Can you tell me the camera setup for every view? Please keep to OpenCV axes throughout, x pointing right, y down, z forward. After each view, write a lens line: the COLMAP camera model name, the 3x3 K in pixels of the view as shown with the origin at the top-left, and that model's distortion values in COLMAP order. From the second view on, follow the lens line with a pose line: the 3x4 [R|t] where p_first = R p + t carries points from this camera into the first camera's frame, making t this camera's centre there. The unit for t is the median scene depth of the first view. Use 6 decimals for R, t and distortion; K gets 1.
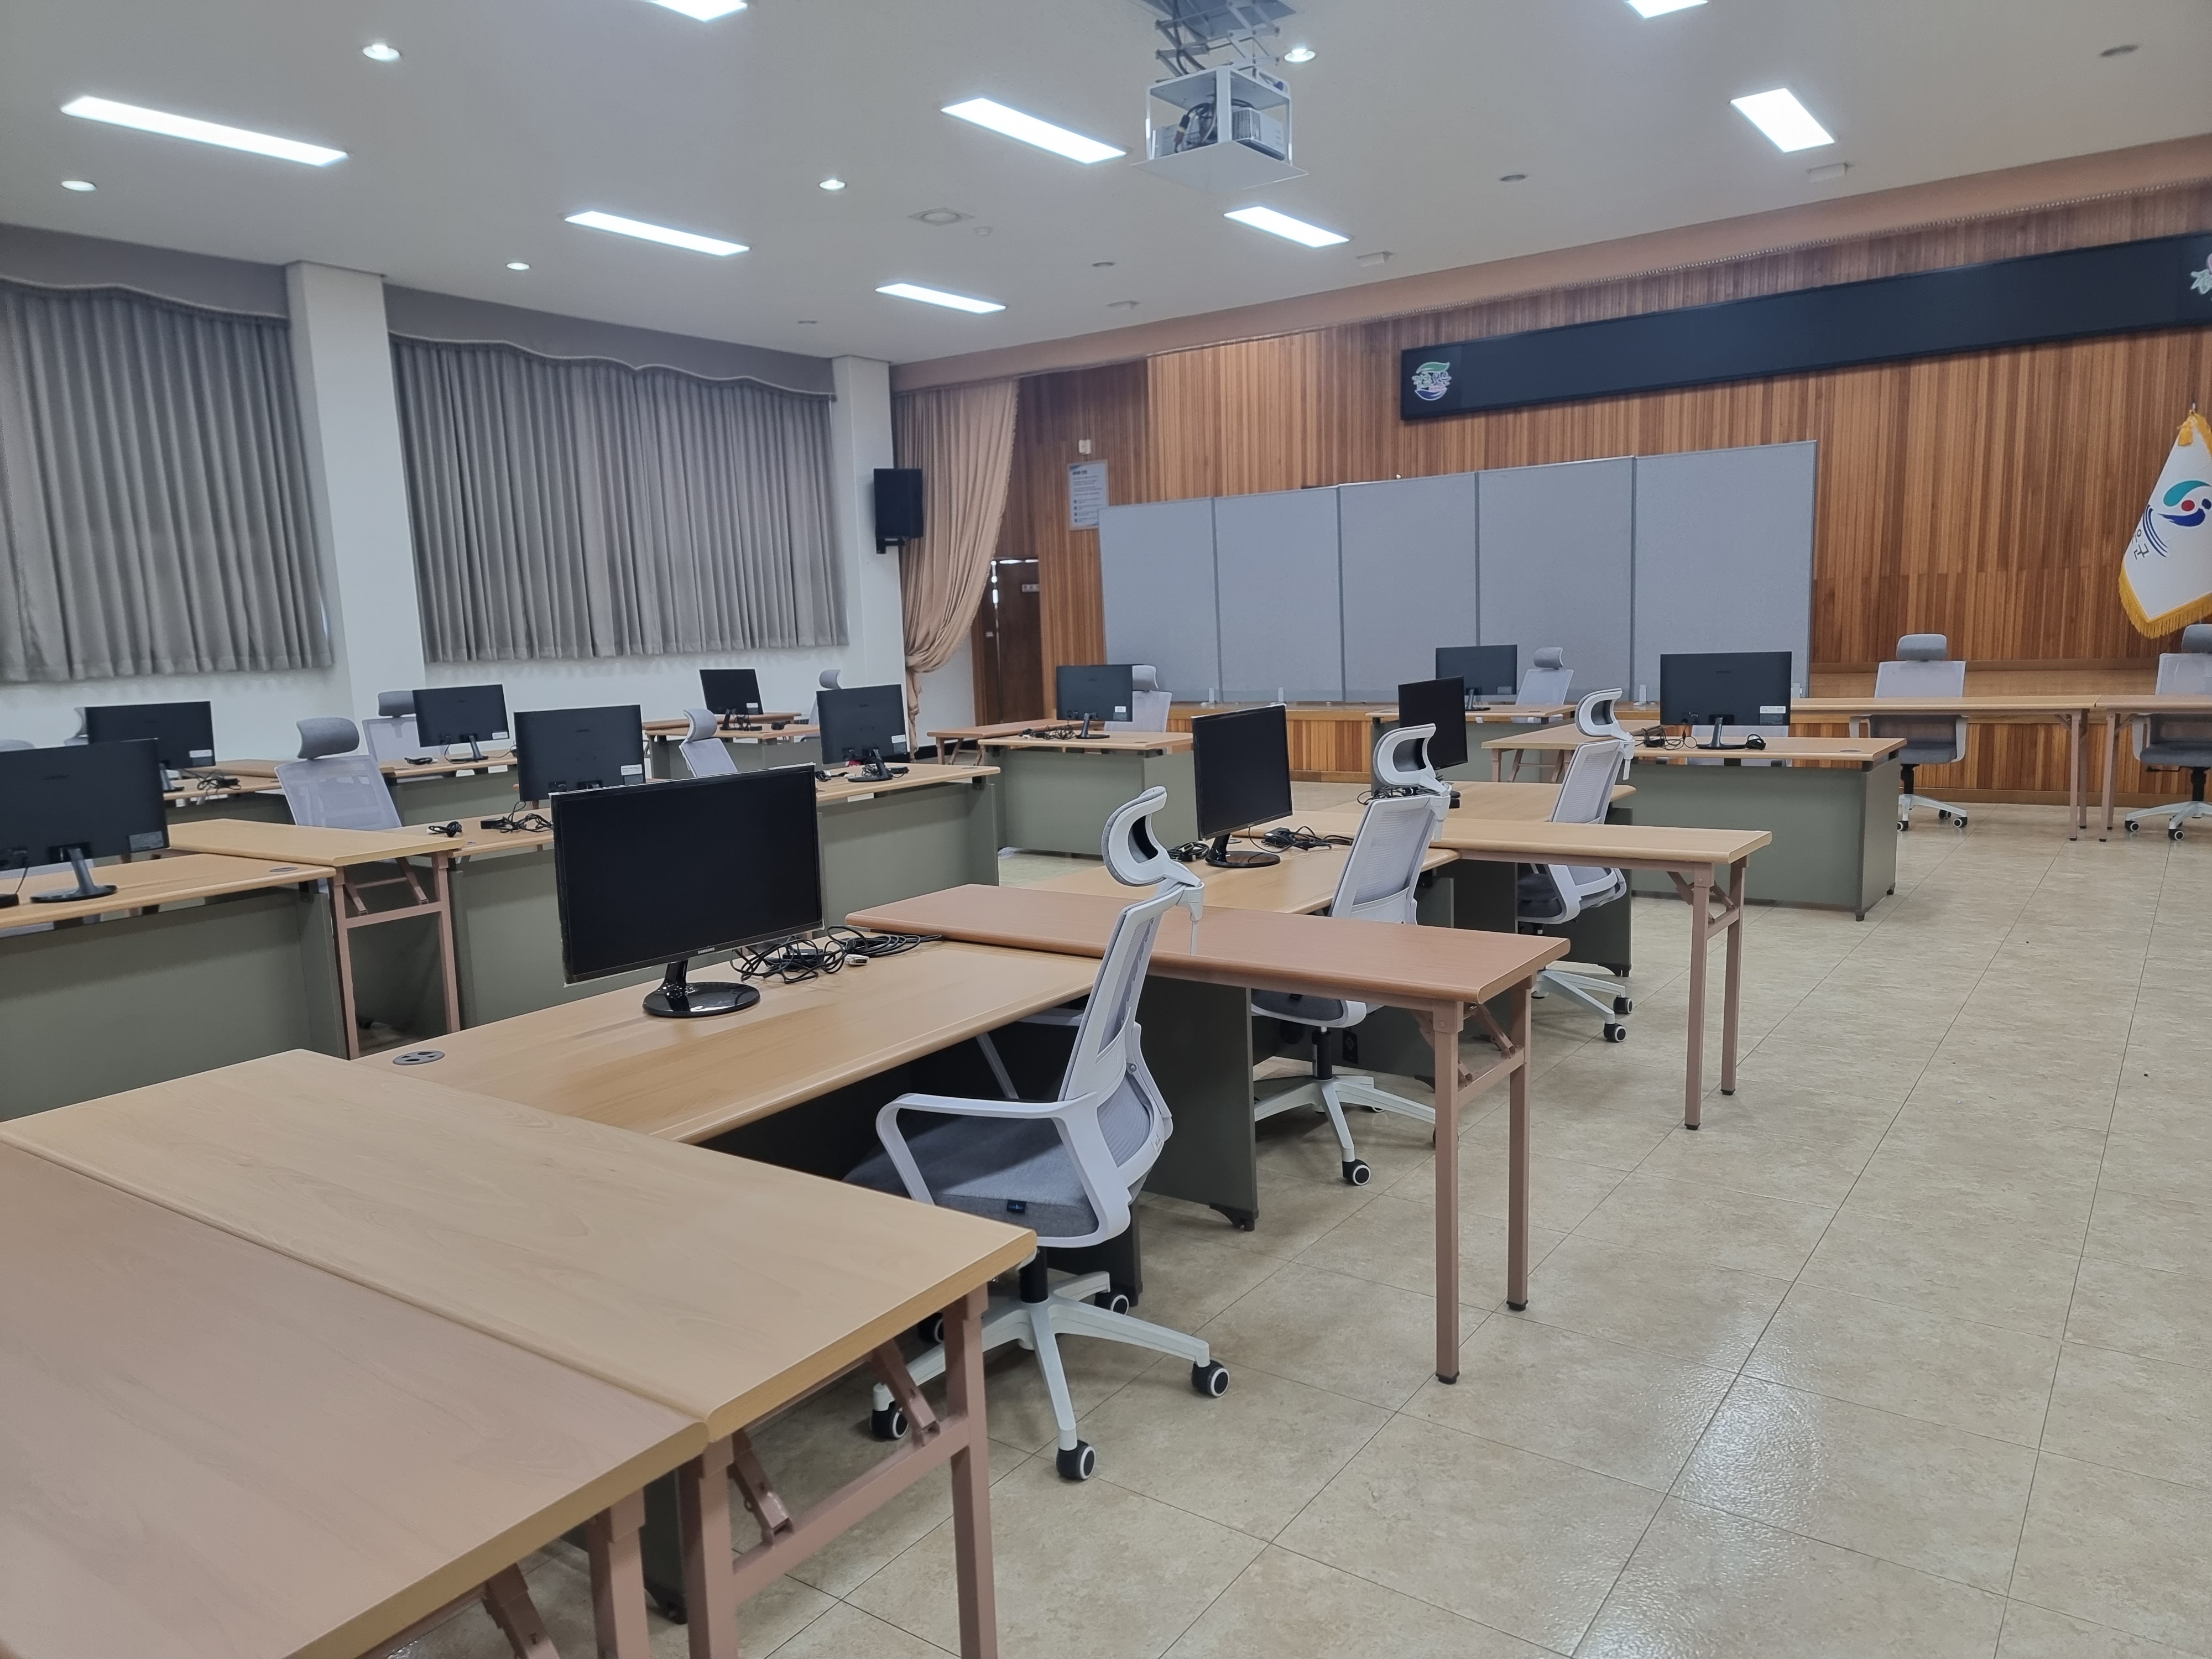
lens RADIAL K [[1536.7, 0, 1096.6], [0, 1536.7, 861.1], [0, 0, 1]] dist [0.092888, -0.082949]
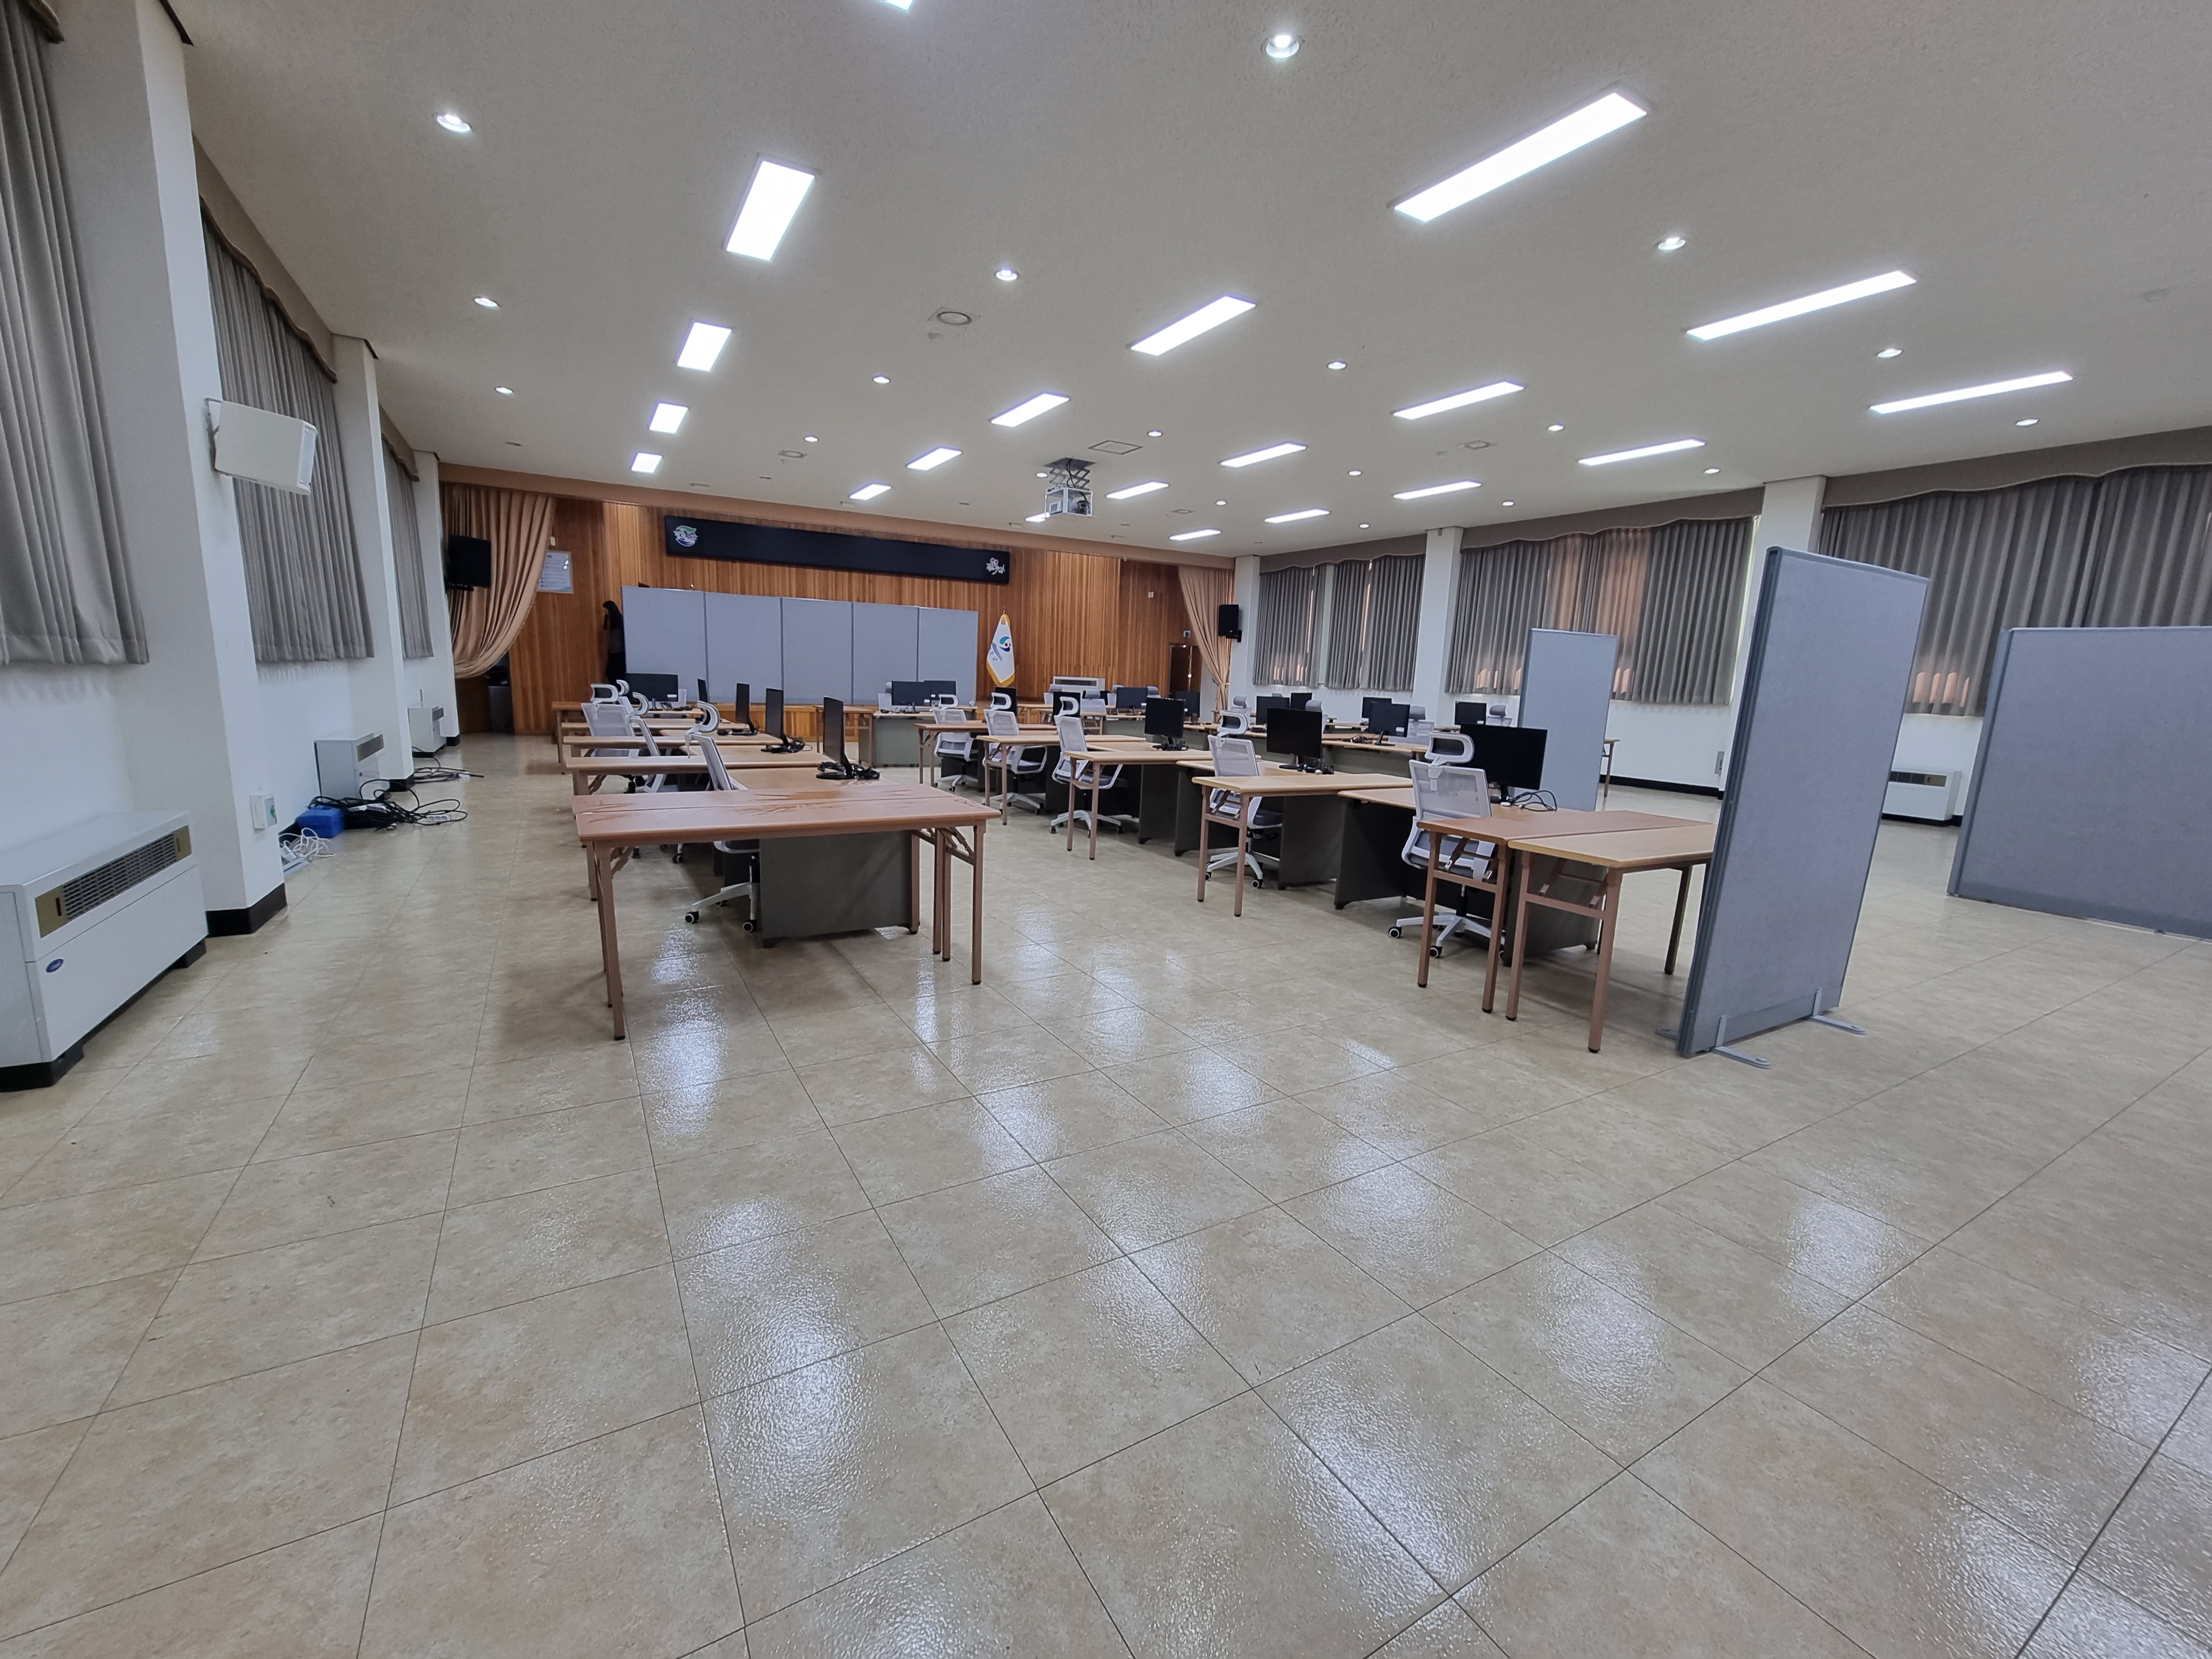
lens RADIAL K [[913.3, 0, 1103.0], [0, 913.3, 838.9], [0, 0, 1]] dist [-0.003031, 0.000155]
pose [[0.399531, -0.113208, 0.909703, -0.862488], [0.093715, 0.992190, 0.082314, 0.014148], [-0.911917, 0.052366, 0.407020, 0.153590]]
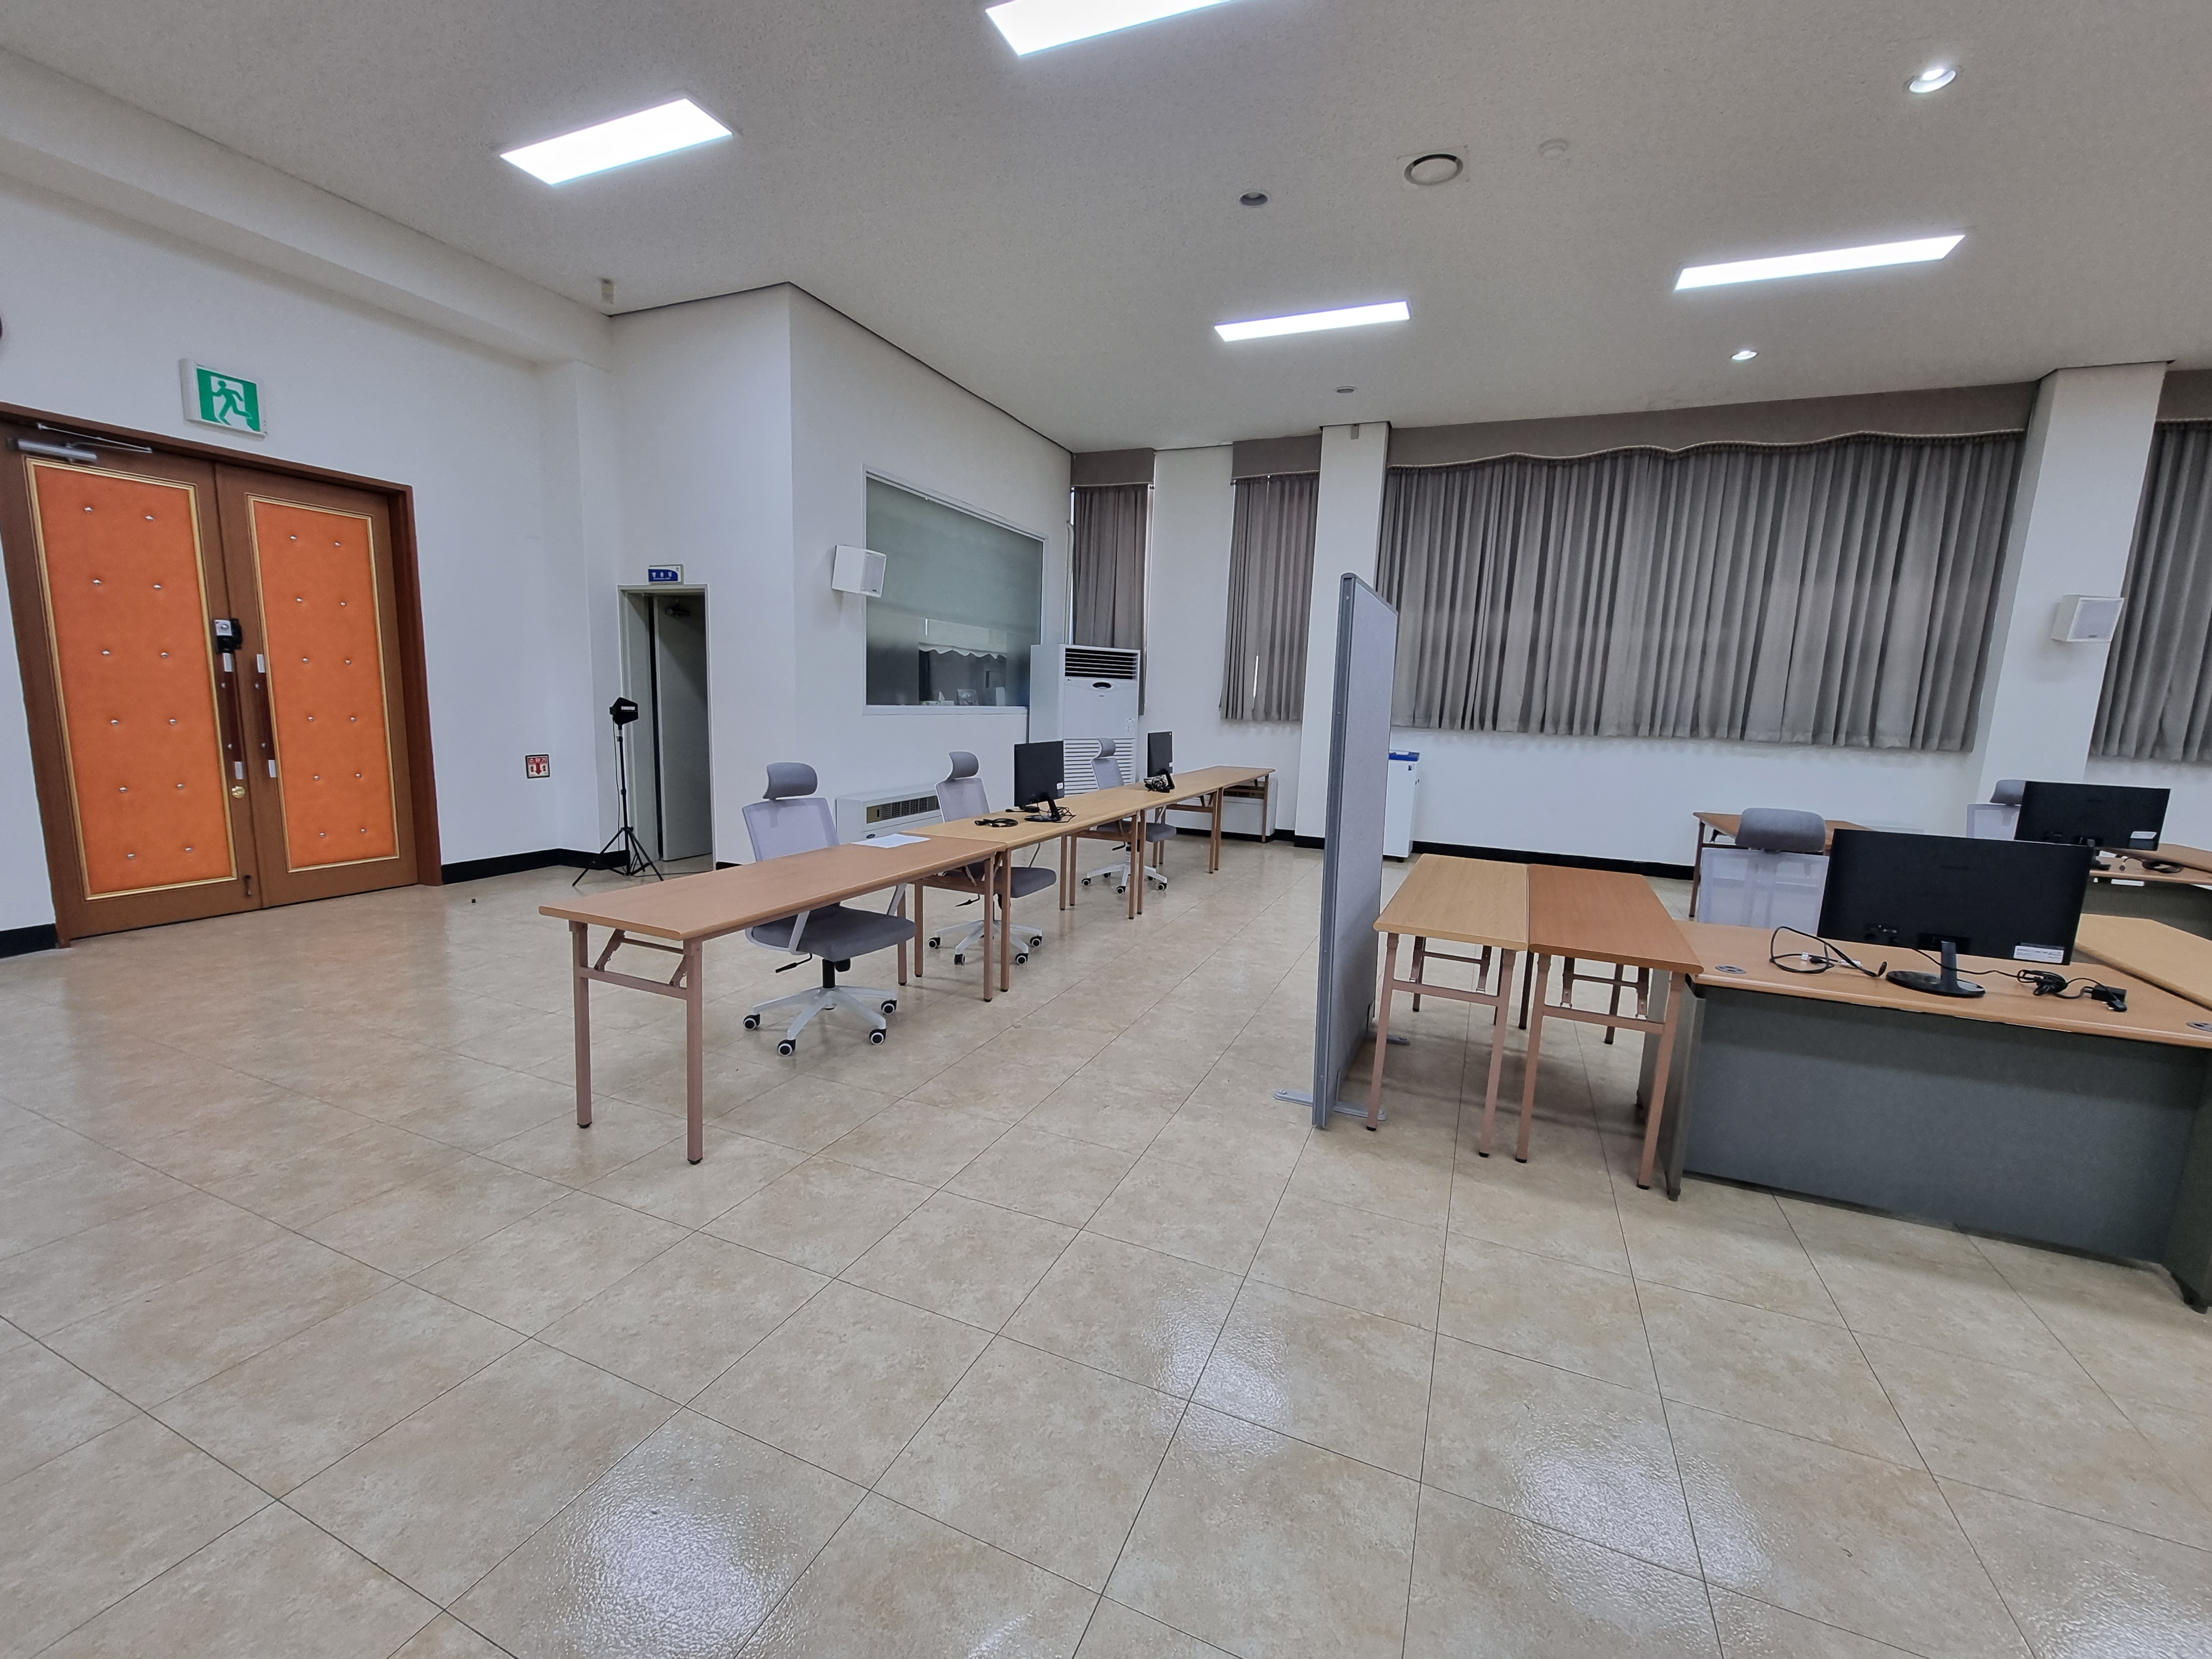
lens RADIAL K [[913.3, 0, 1103.0], [0, 913.3, 838.9], [0, 0, 1]] dist [-0.003031, 0.000155]
pose [[0.212701, 0.194066, -0.957652, -0.246202], [-0.195255, 0.968753, 0.152948, 0.021545], [0.957410, 0.154454, 0.243947, -0.082551]]
